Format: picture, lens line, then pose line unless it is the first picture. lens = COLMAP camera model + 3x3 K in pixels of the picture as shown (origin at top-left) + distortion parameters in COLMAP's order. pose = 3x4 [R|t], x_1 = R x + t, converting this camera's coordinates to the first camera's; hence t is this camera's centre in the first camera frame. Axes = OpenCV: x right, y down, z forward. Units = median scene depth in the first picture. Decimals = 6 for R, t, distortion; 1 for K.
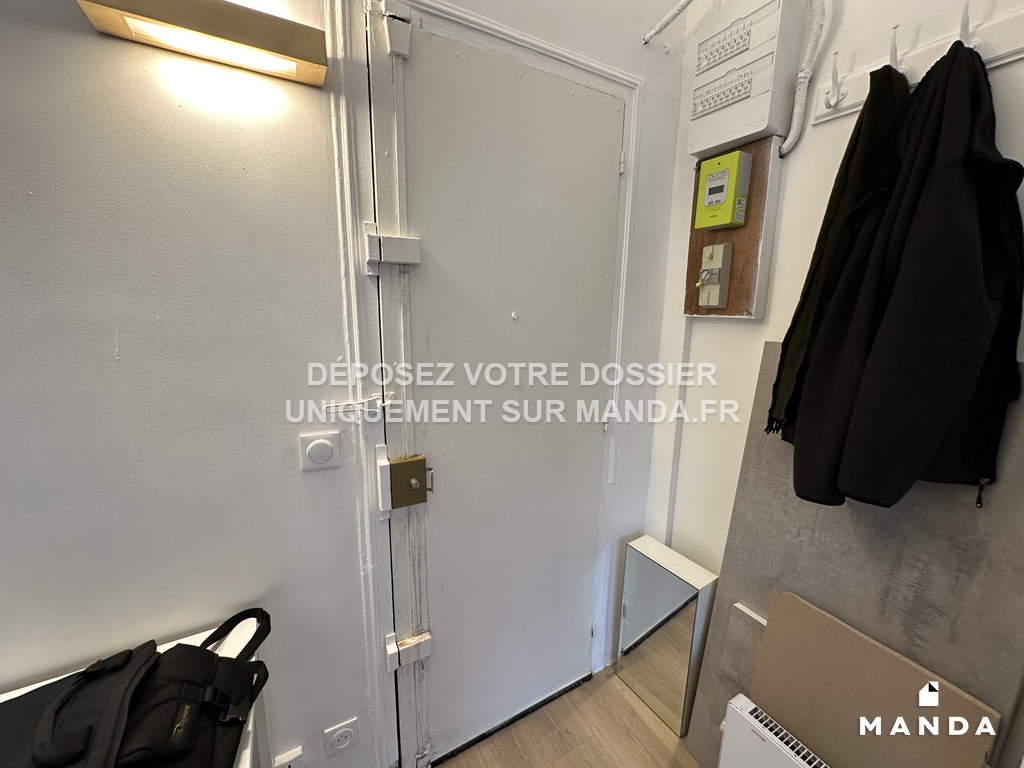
lens RADIAL K [[406.9, 0, 511.4], [0, 406.9, 384.8], [0, 0, 1]] dist [-0.002314, 0.000117]
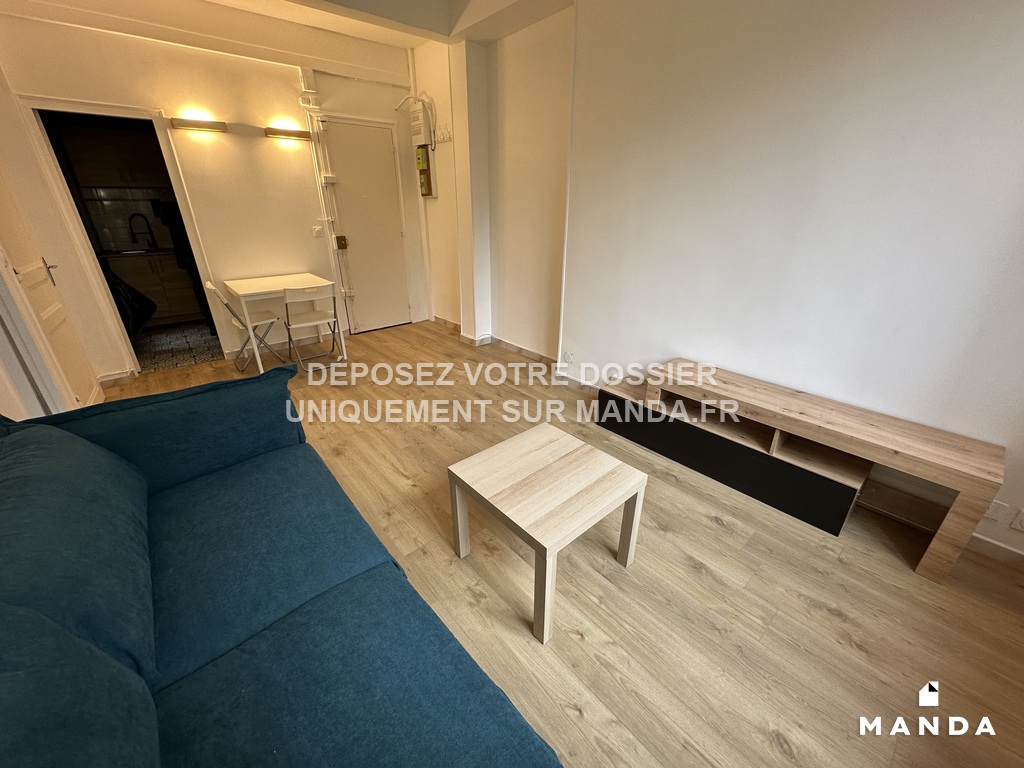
lens RADIAL K [[406.9, 0, 511.4], [0, 406.9, 384.8], [0, 0, 1]] dist [-0.002314, 0.000117]
pose [[0.980389, -0.094934, 0.172699, 0.577300], [0.054498, 0.972751, 0.225354, 0.823412], [-0.189388, -0.211523, 0.958848, -3.549299]]
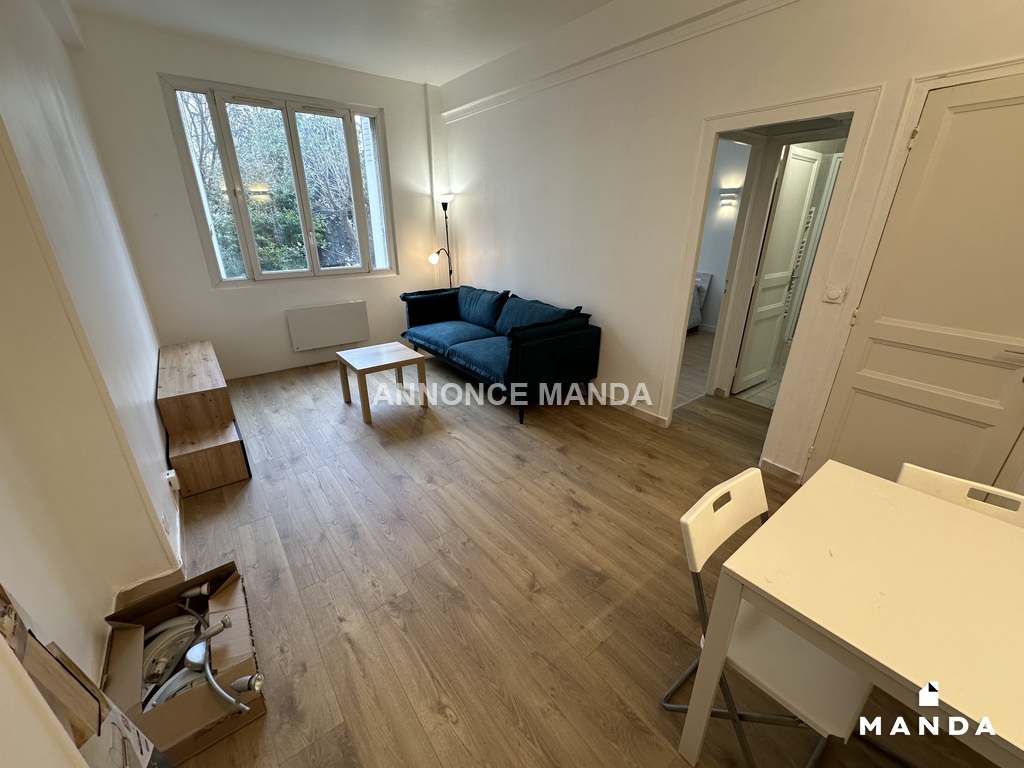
lens RADIAL K [[412.8, 0, 511.9], [0, 412.8, 381.6], [0, 0, 1]] dist [-0.001242, 0.000237]
pose [[-0.989188, 0.037285, -0.141833, 0.359929], [-0.045107, 0.842905, 0.536169, -0.156718], [0.139543, 0.536769, -0.832110, 0.834485]]
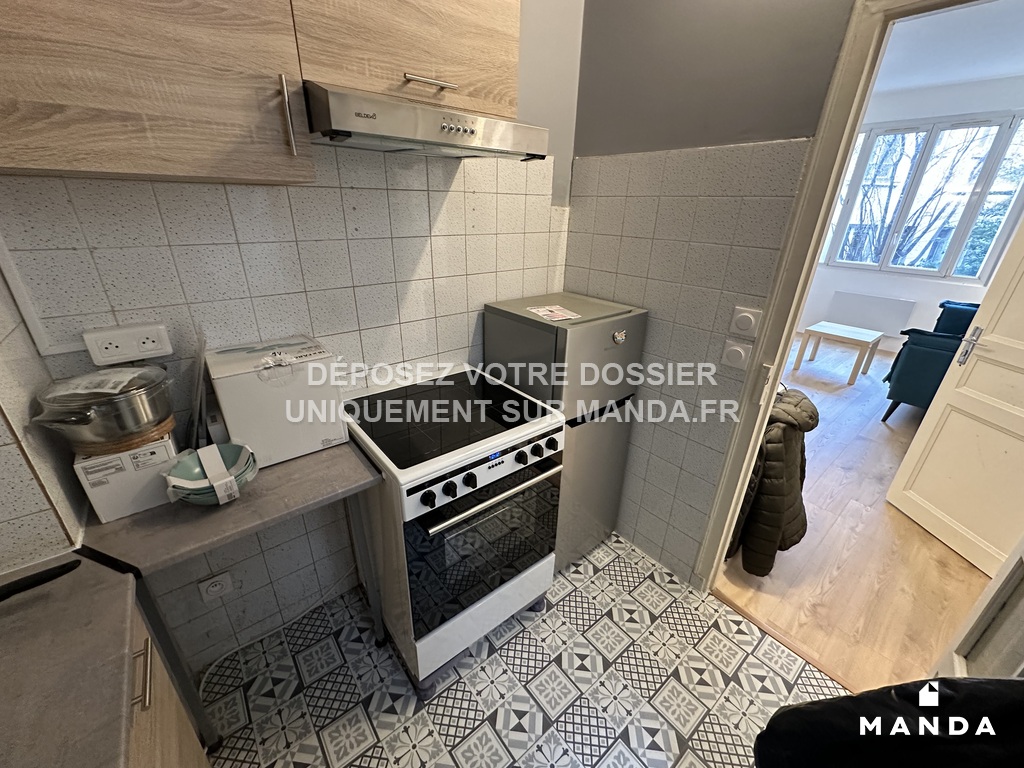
lens RADIAL K [[406.9, 0, 511.4], [0, 406.9, 384.8], [0, 0, 1]] dist [-0.002314, 0.000117]
pose [[-0.168214, -0.412737, 0.895183, -2.434092], [0.168874, 0.882632, 0.438683, -0.395793], [-0.971178, 0.224965, -0.078771, 1.464920]]
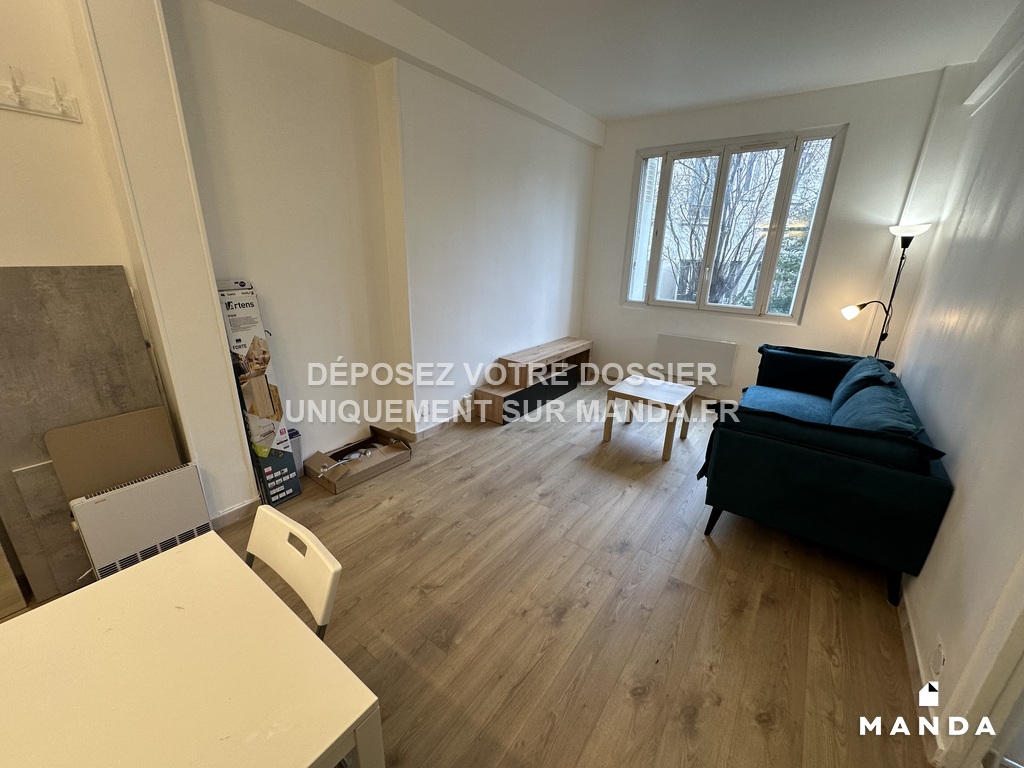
lens RADIAL K [[406.9, 0, 511.4], [0, 406.9, 384.8], [0, 0, 1]] dist [-0.002314, 0.000117]
pose [[-0.400149, -0.312578, 0.861496, -1.388898], [0.151414, 0.904568, 0.398535, -0.001667], [-0.903855, 0.289916, -0.314633, -0.169112]]
